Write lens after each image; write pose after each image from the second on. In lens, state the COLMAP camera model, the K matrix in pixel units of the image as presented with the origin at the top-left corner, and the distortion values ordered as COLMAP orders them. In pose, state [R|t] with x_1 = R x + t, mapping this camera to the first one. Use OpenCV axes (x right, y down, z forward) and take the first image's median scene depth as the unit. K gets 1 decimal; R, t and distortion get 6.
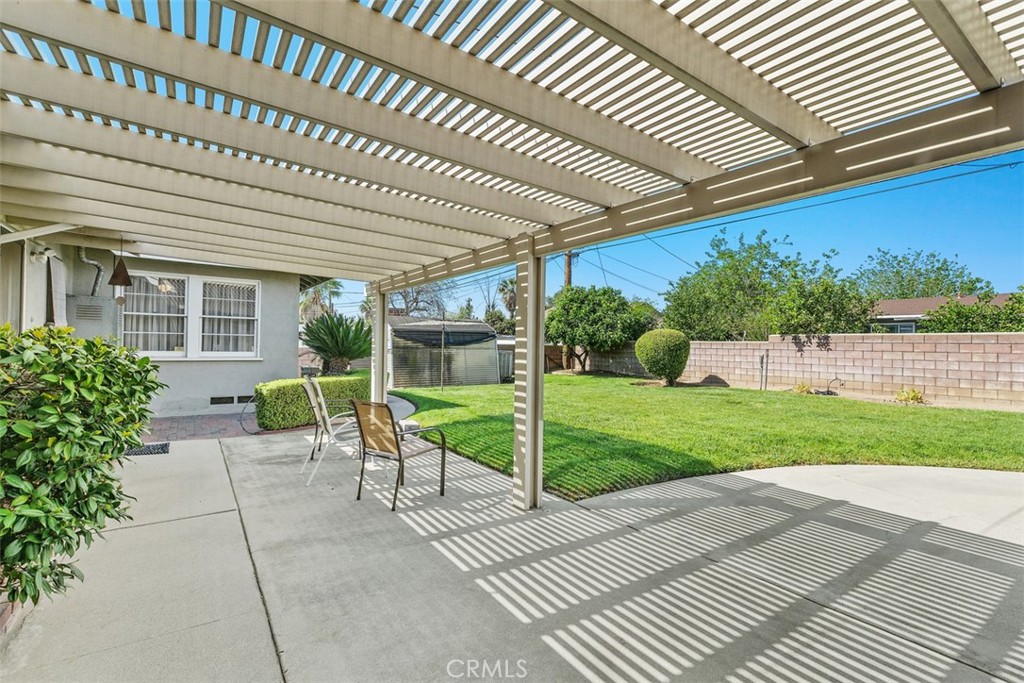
lens RADIAL K [[459.8, 0, 512.0], [0, 459.8, 338.9], [0, 0, 1]] dist [-0.000325, -0.000158]
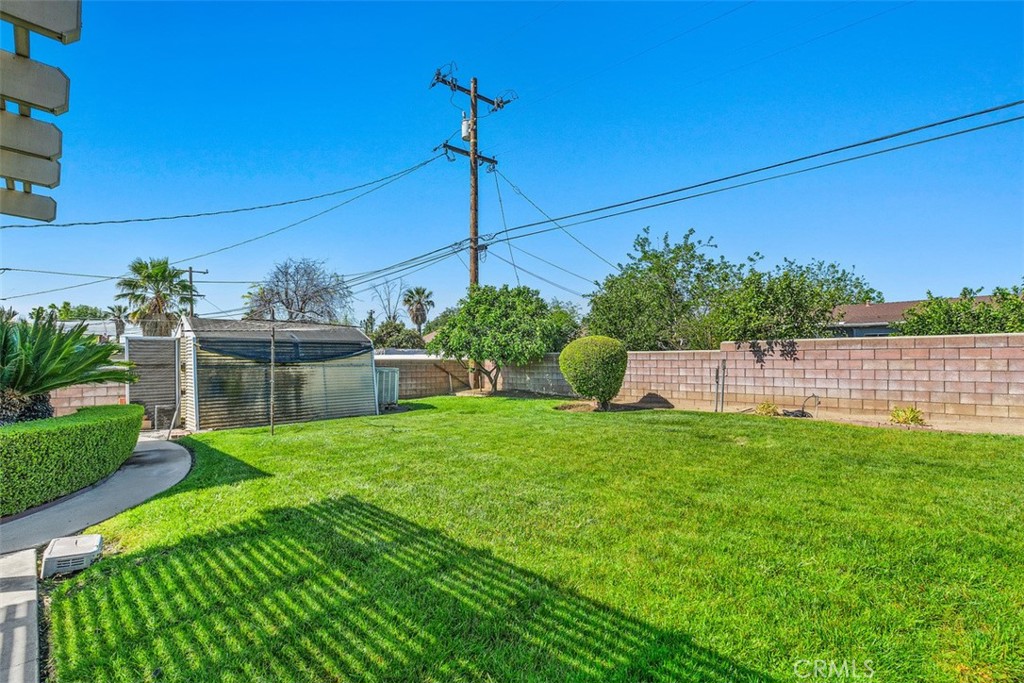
lens RADIAL K [[471.5, 0, 511.4], [0, 471.5, 362.4], [0, 0, 1]] dist [0.001862, 0.000092]
pose [[0.982837, -0.017312, 0.183662, 0.039964], [0.014022, 0.999717, 0.019194, 0.005368], [-0.183942, -0.016289, 0.982802, 0.220270]]
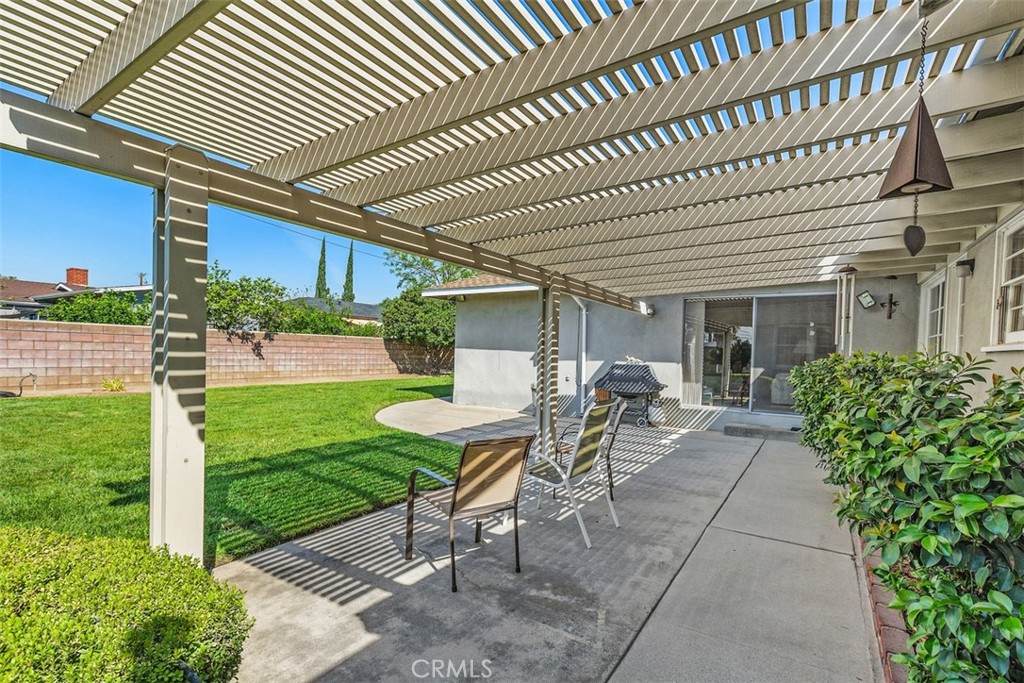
lens RADIAL K [[471.5, 0, 511.4], [0, 471.5, 362.4], [0, 0, 1]] dist [0.001862, 0.000092]
pose [[-0.373738, -0.046065, 0.926390, -0.286222], [-0.043294, 0.998544, 0.032187, -0.000141], [-0.926523, -0.028078, -0.375188, 0.373907]]
